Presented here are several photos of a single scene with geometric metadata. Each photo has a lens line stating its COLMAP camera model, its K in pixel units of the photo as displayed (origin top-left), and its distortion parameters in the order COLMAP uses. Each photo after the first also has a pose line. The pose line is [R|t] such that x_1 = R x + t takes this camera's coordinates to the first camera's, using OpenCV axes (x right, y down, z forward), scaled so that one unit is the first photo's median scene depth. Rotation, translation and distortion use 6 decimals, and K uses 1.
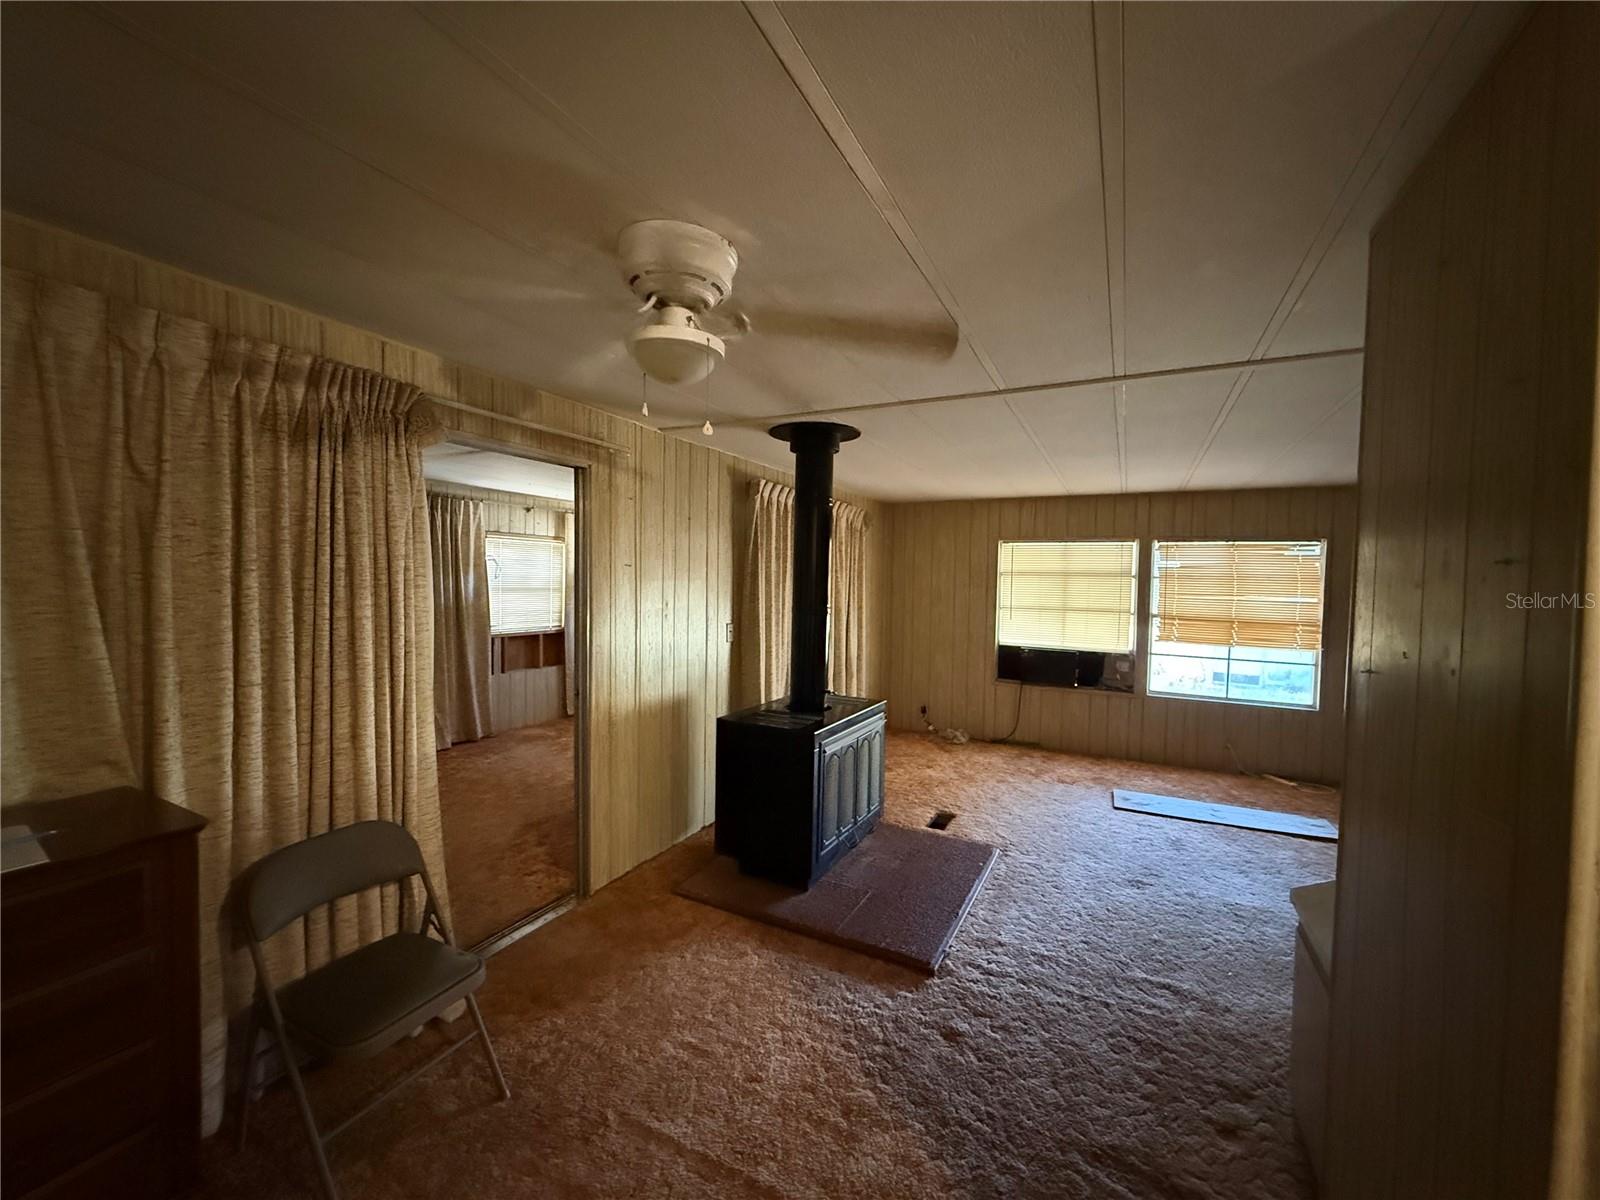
lens RADIAL K [[635.6, 0, 796.0], [0, 635.6, 599.8], [0, 0, 1]] dist [-0.001481, 0.000543]
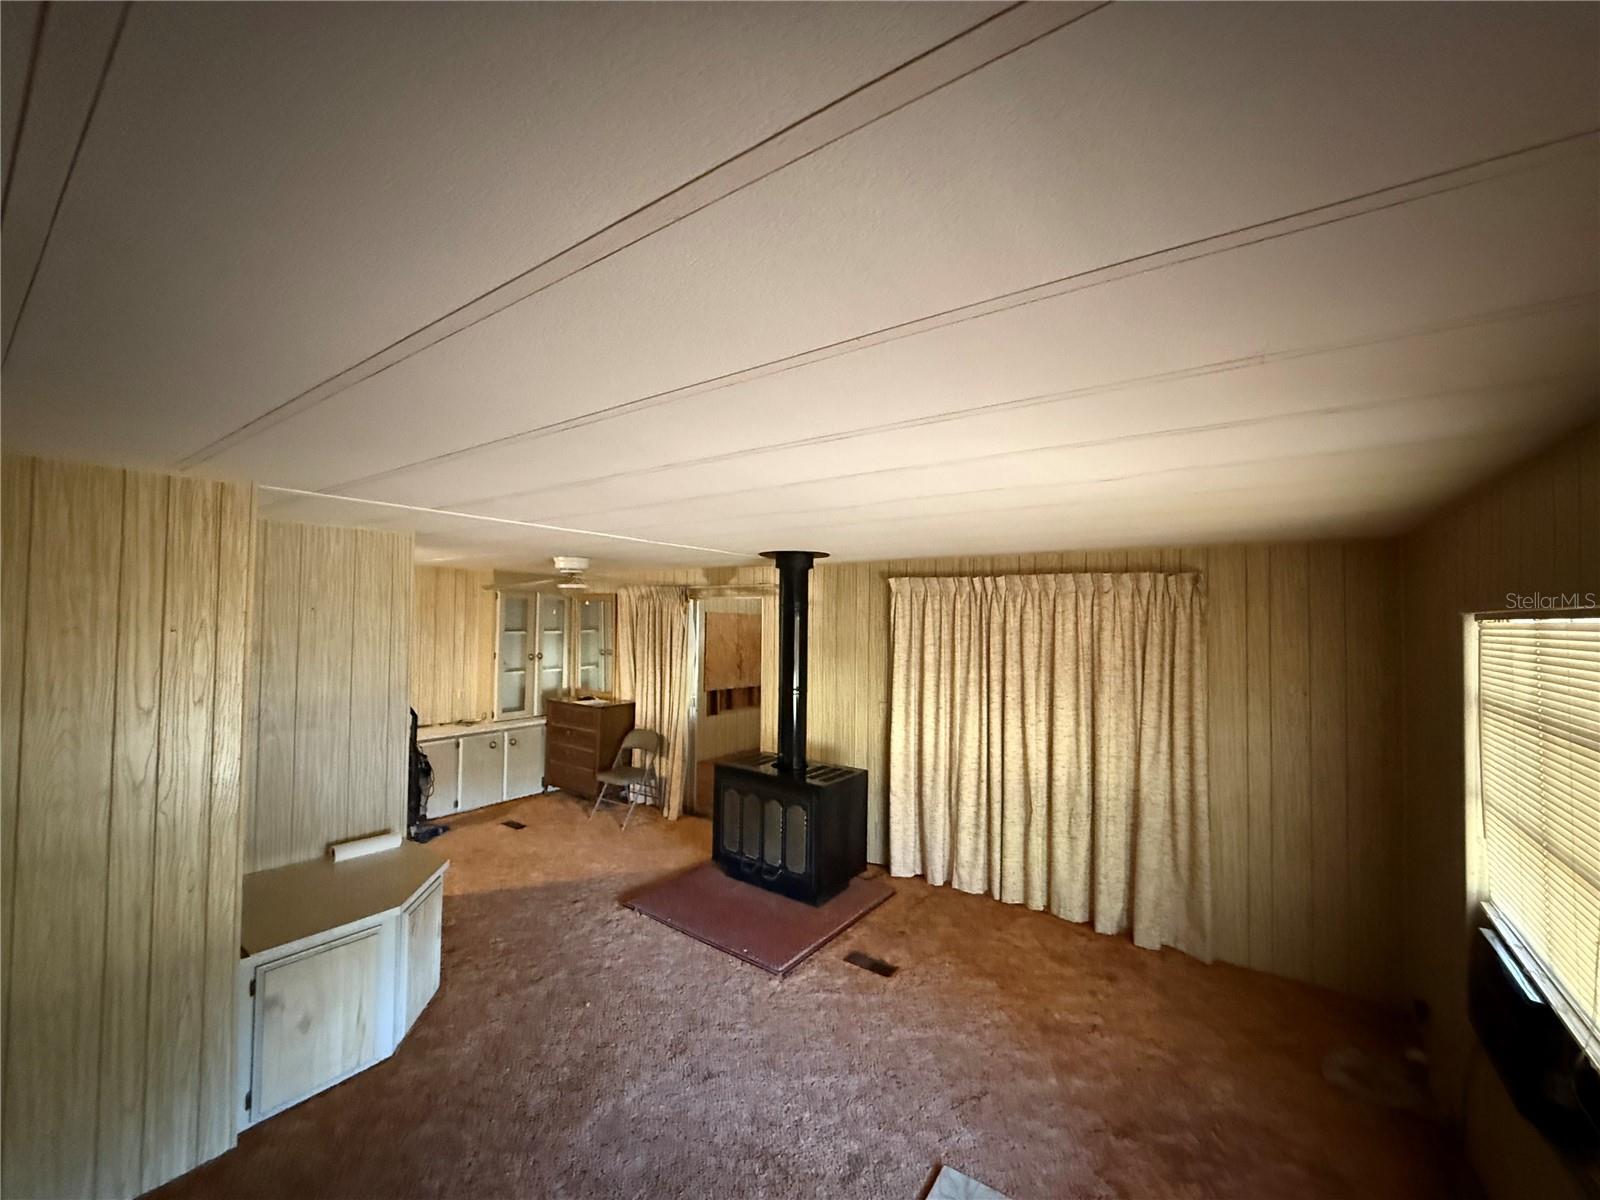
lens RADIAL K [[635.6, 0, 796.0], [0, 635.6, 599.8], [0, 0, 1]] dist [-0.001481, 0.000543]
pose [[-0.144096, -0.042781, -0.988639, 1.652852], [-0.051315, 0.998044, -0.035709, -0.156090], [0.988232, 0.045587, -0.146009, 1.496348]]
